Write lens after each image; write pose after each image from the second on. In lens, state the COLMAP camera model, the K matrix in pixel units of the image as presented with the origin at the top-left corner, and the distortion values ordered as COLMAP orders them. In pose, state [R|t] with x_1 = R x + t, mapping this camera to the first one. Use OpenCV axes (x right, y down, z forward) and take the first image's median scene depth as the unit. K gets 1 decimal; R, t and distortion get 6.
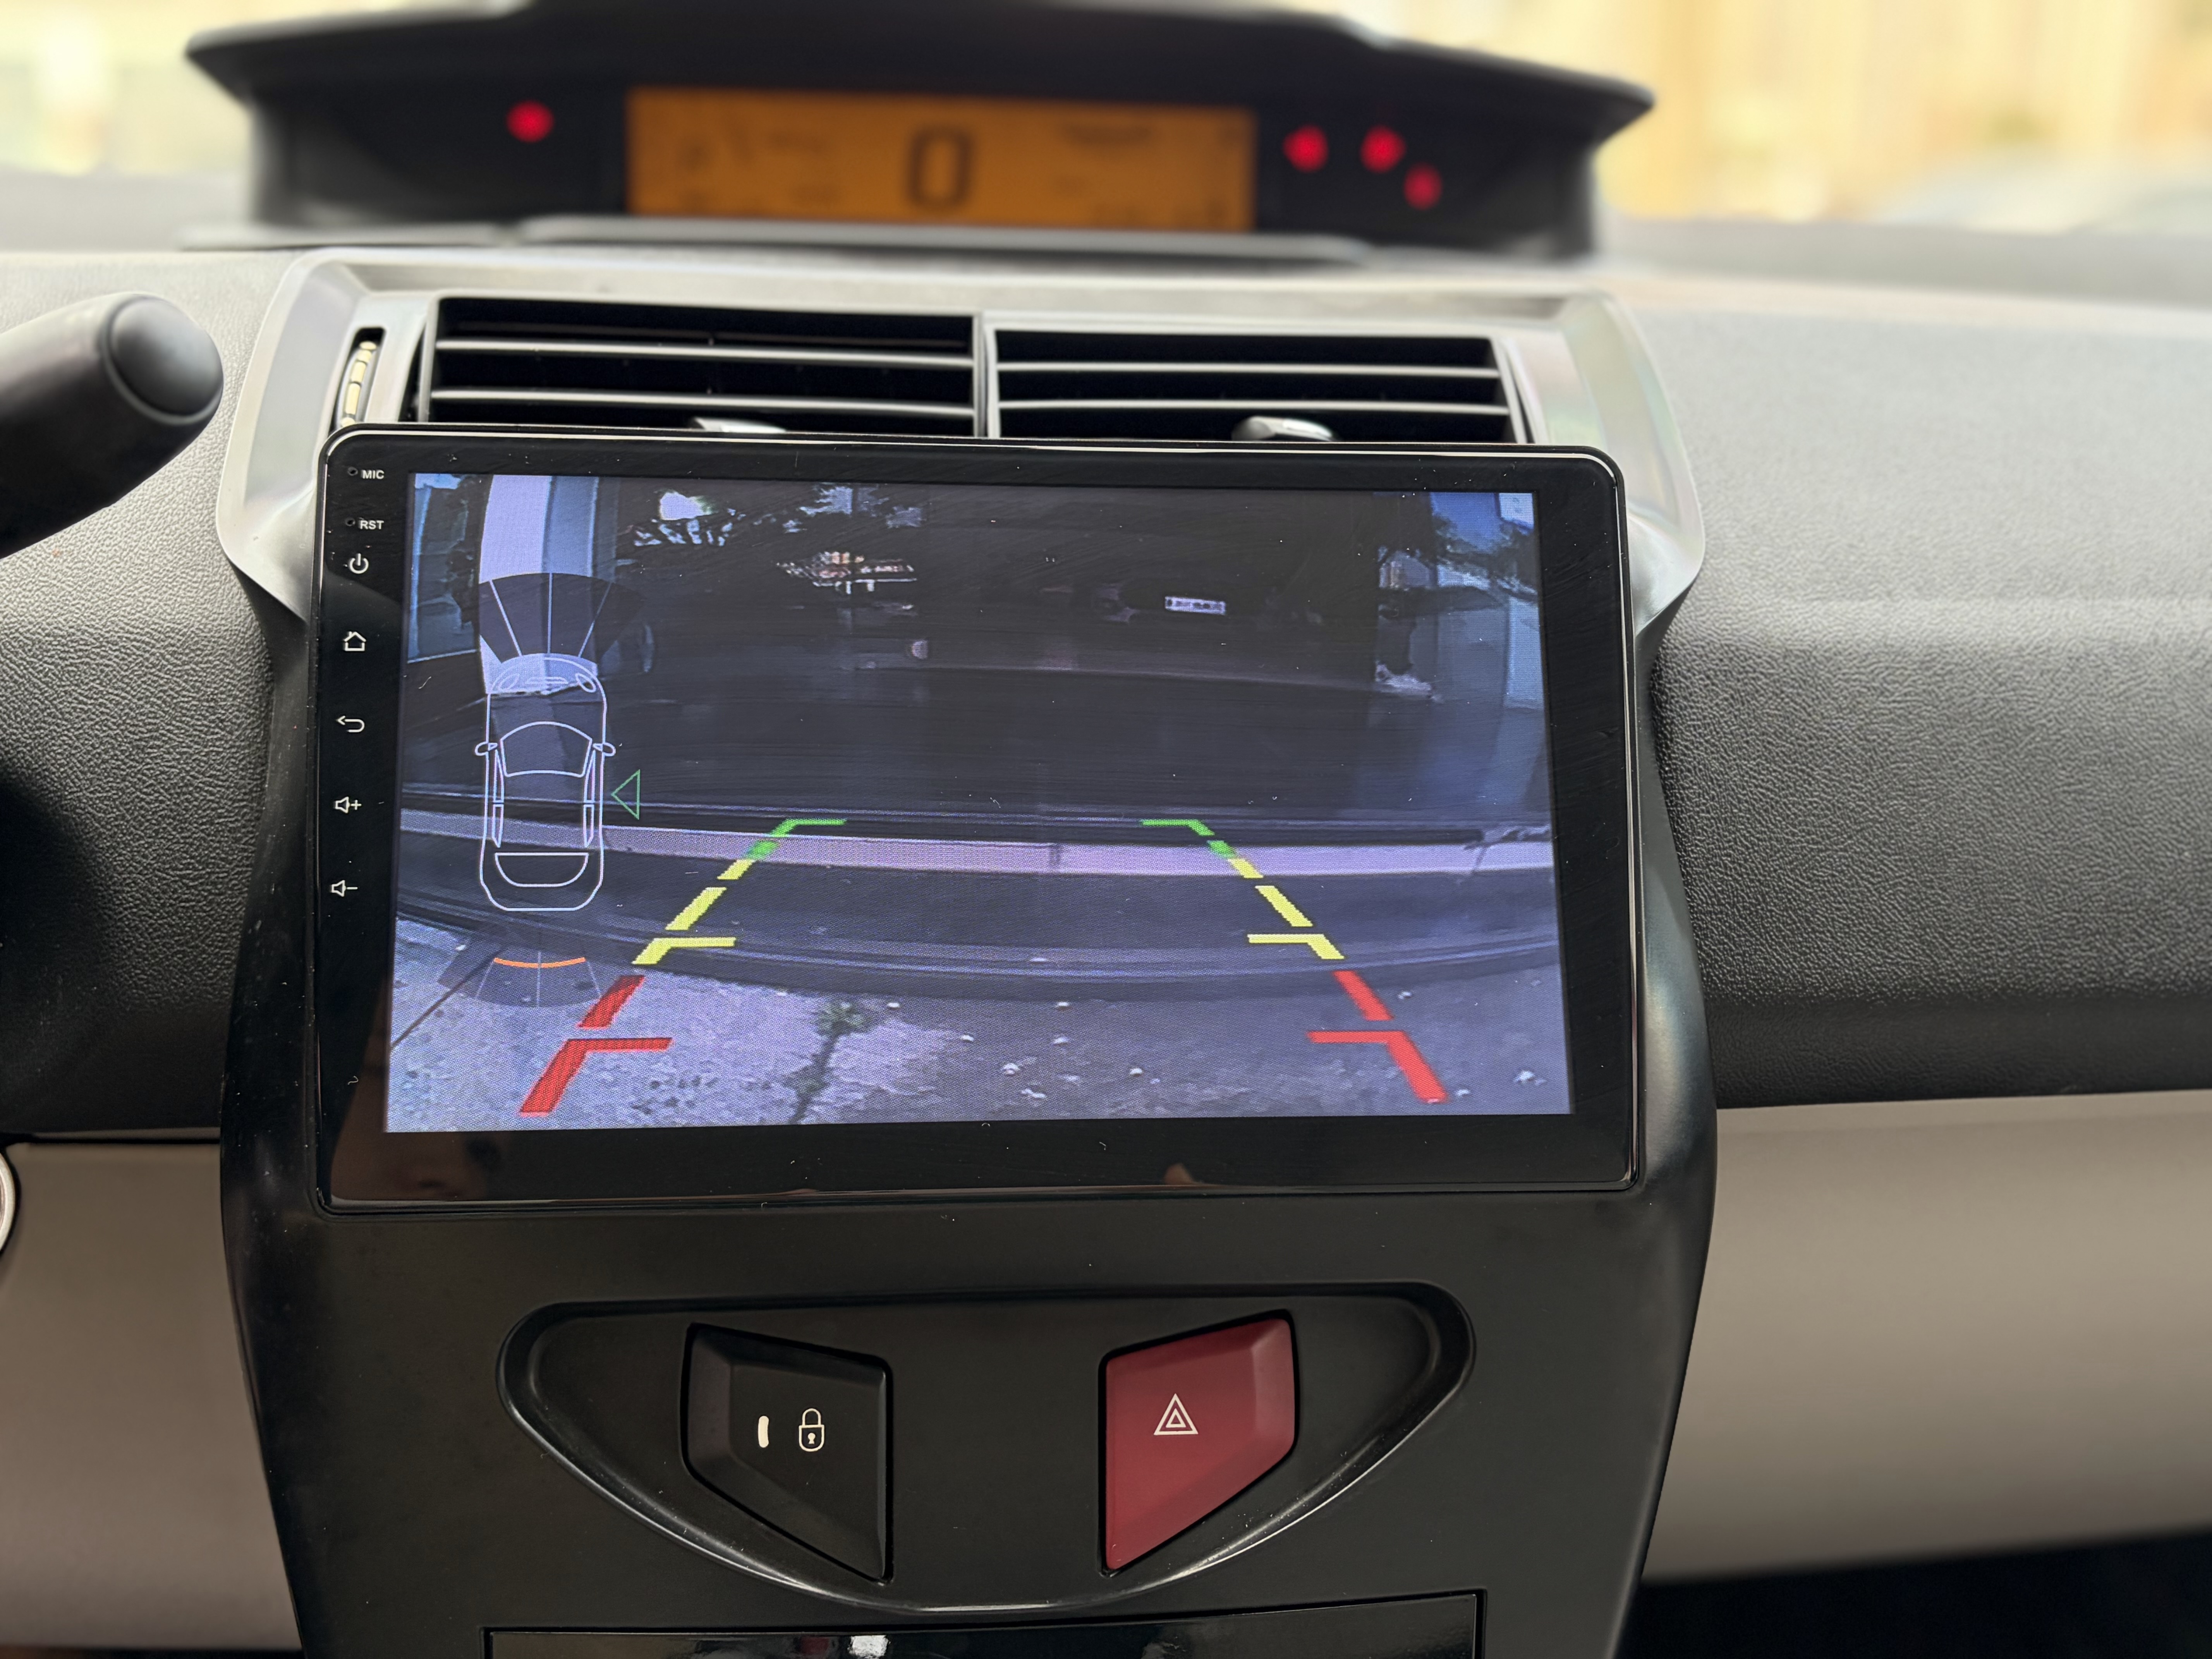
lens RADIAL K [[2156.1, 0, 1106.0], [0, 2156.1, 829.5], [0, 0, 1]] dist [0.050140, -0.010816]
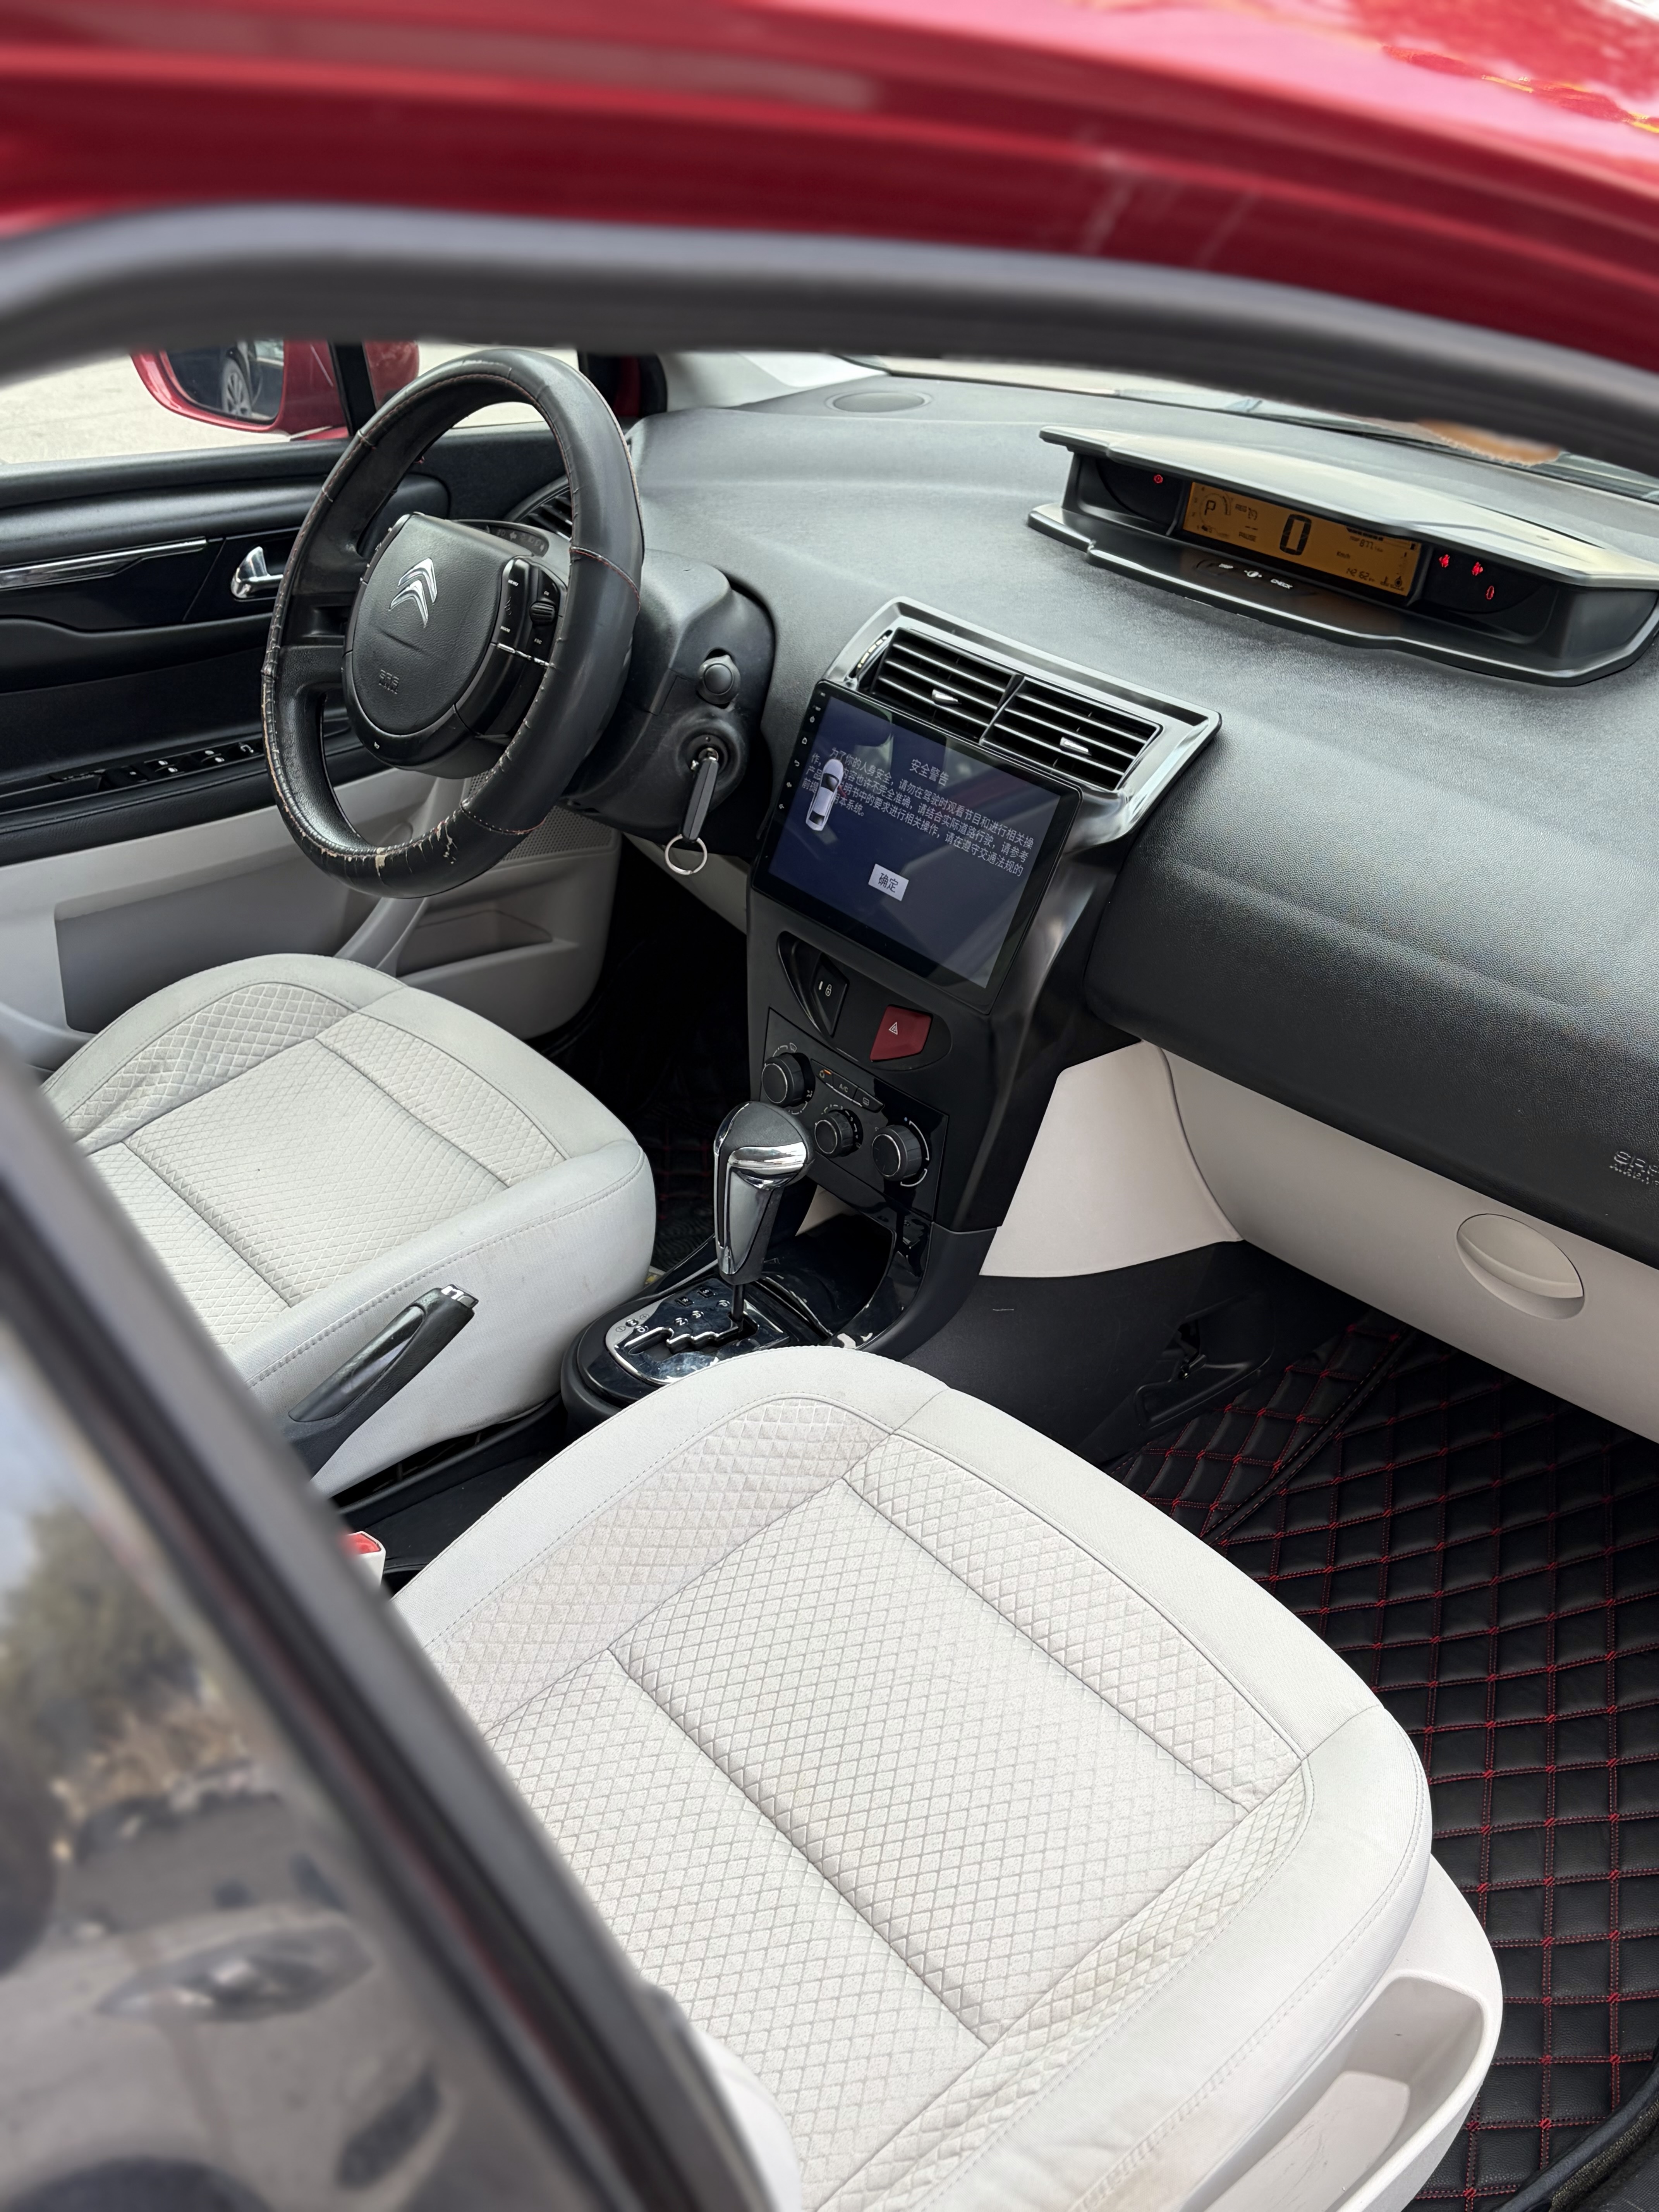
lens RADIAL K [[2156.1, 0, 829.5], [0, 2156.1, 1106.0], [0, 0, 1]] dist [0.050140, -0.010816]
pose [[0.543845, 0.406210, -0.734320, 2.266630], [-0.203190, 0.912742, 0.354424, -0.719323], [0.814215, -0.043545, 0.578928, -0.950370]]
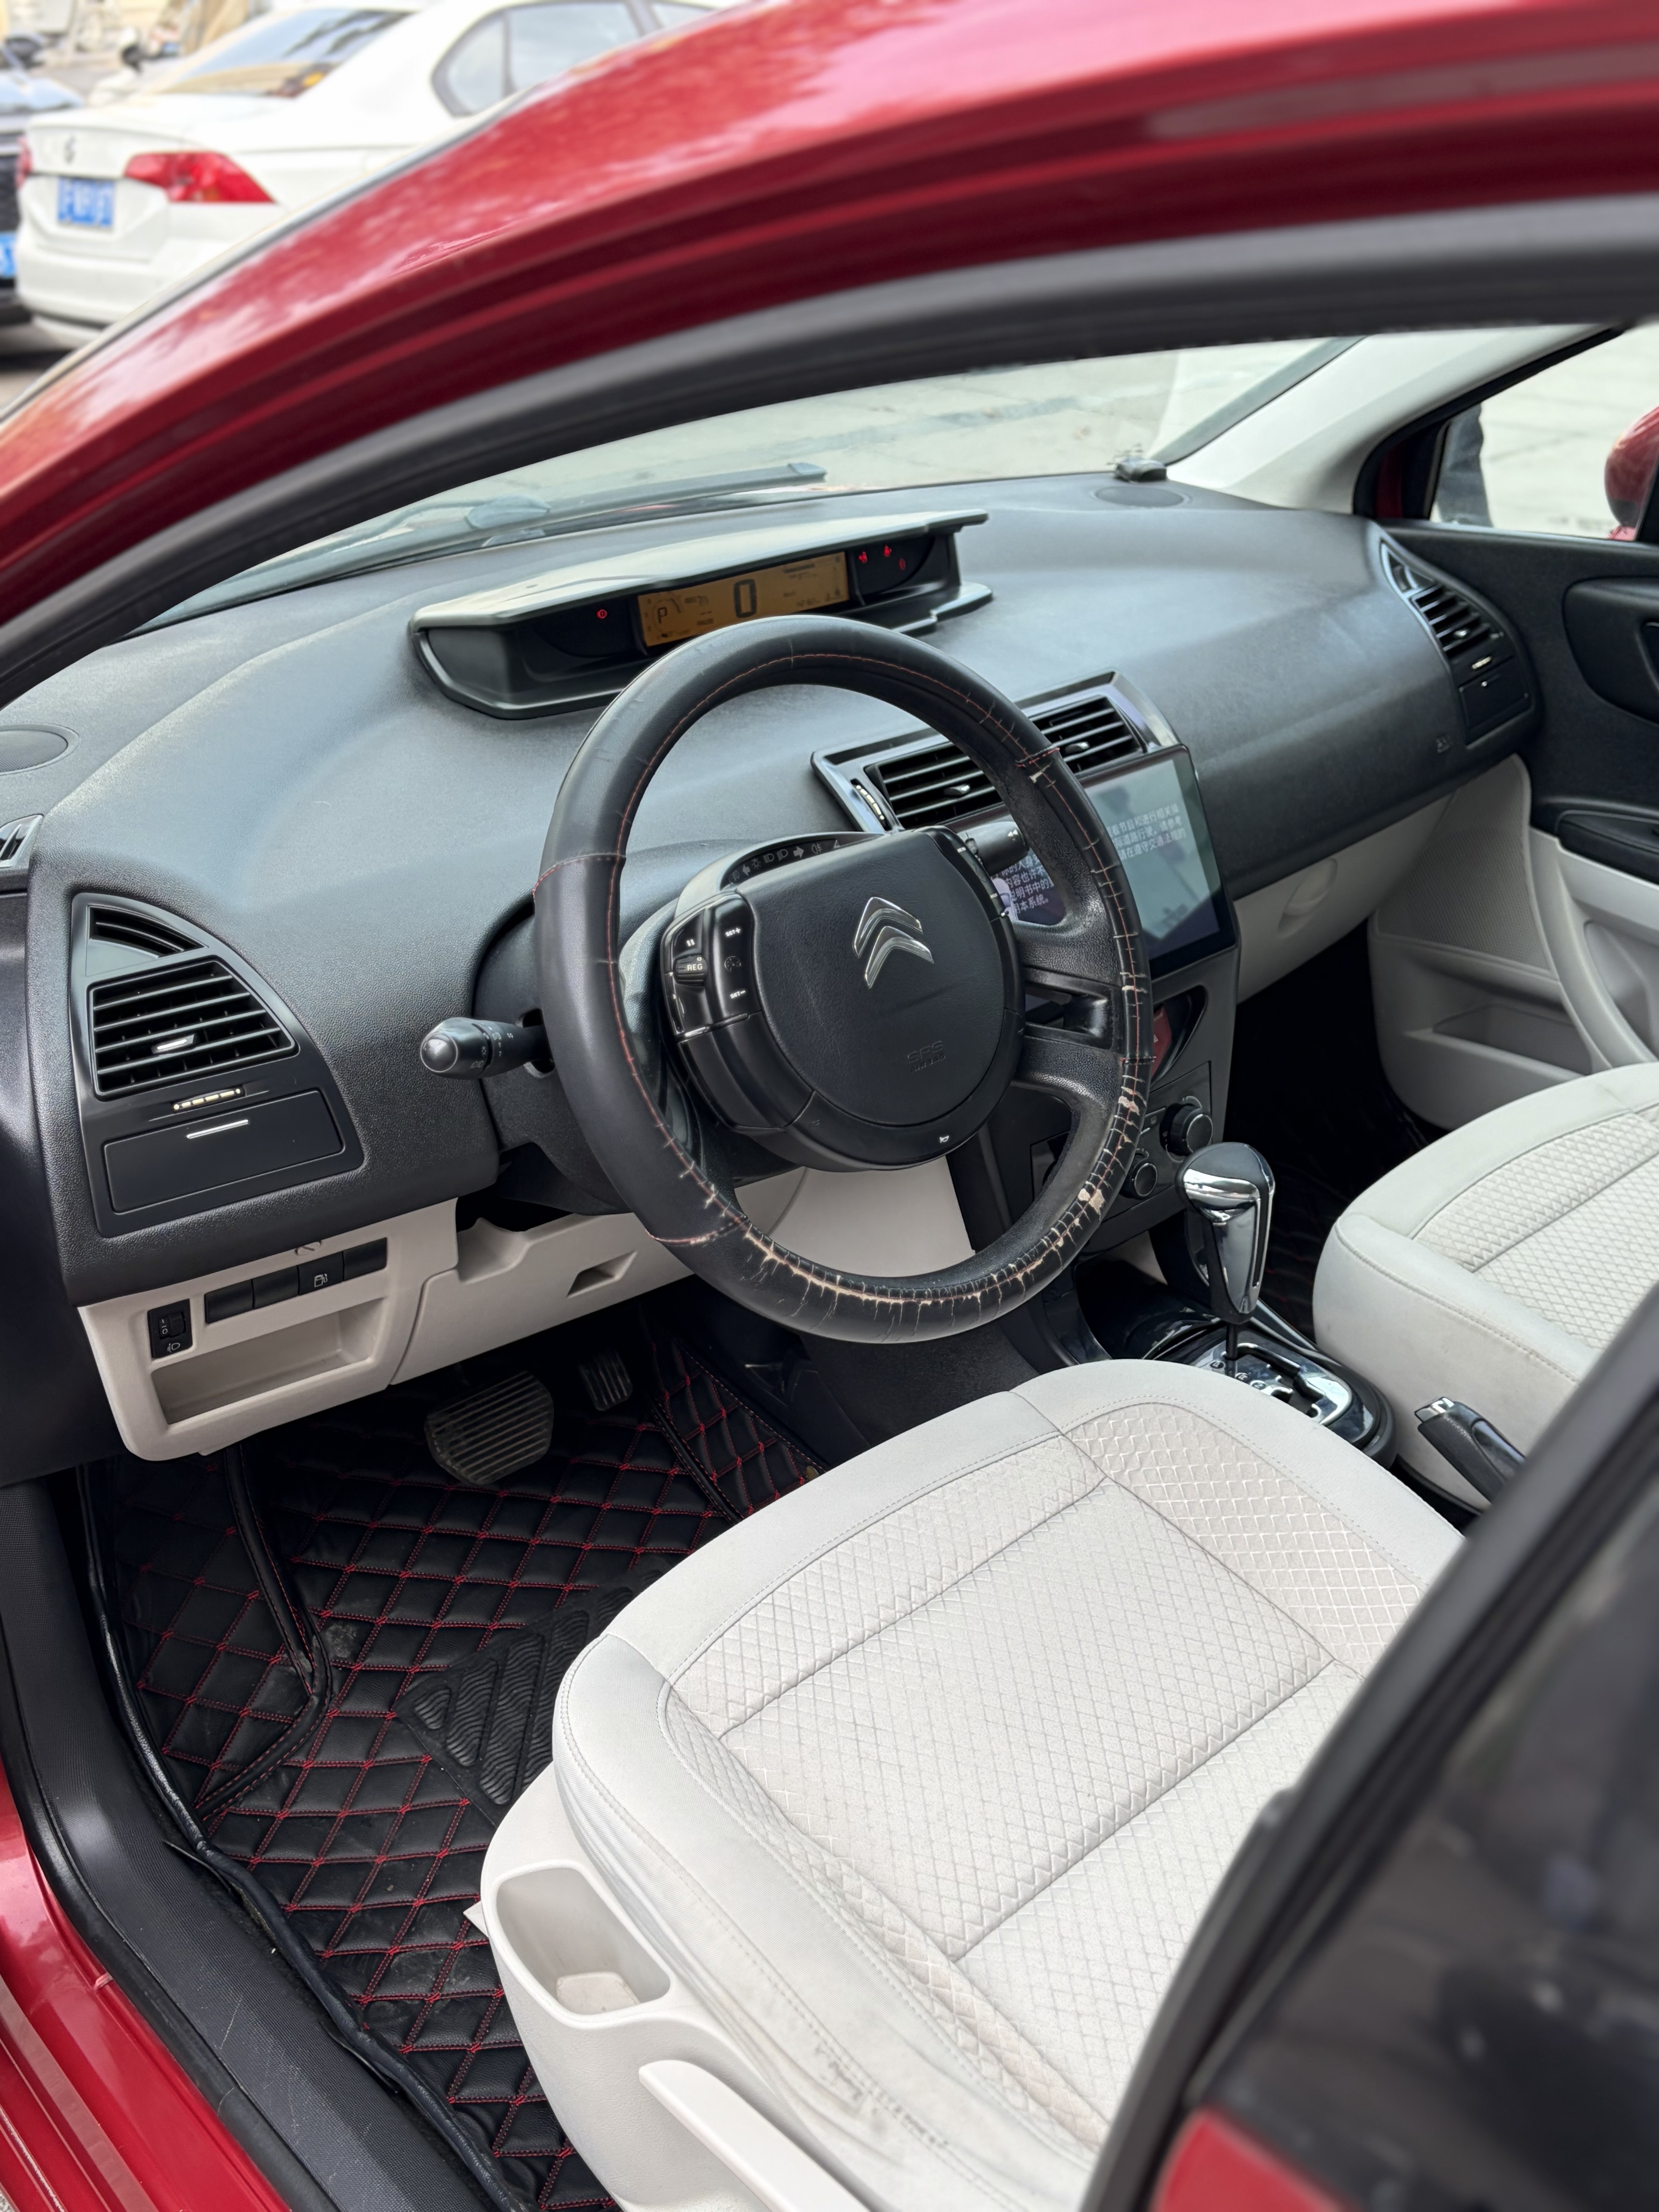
lens RADIAL K [[2156.1, 0, 829.5], [0, 2156.1, 1106.0], [0, 0, 1]] dist [0.050140, -0.010816]
pose [[0.799086, -0.299532, 0.521288, -2.113867], [0.175678, 0.945545, 0.274012, -0.647285], [-0.574977, -0.127380, 0.808193, -1.492344]]
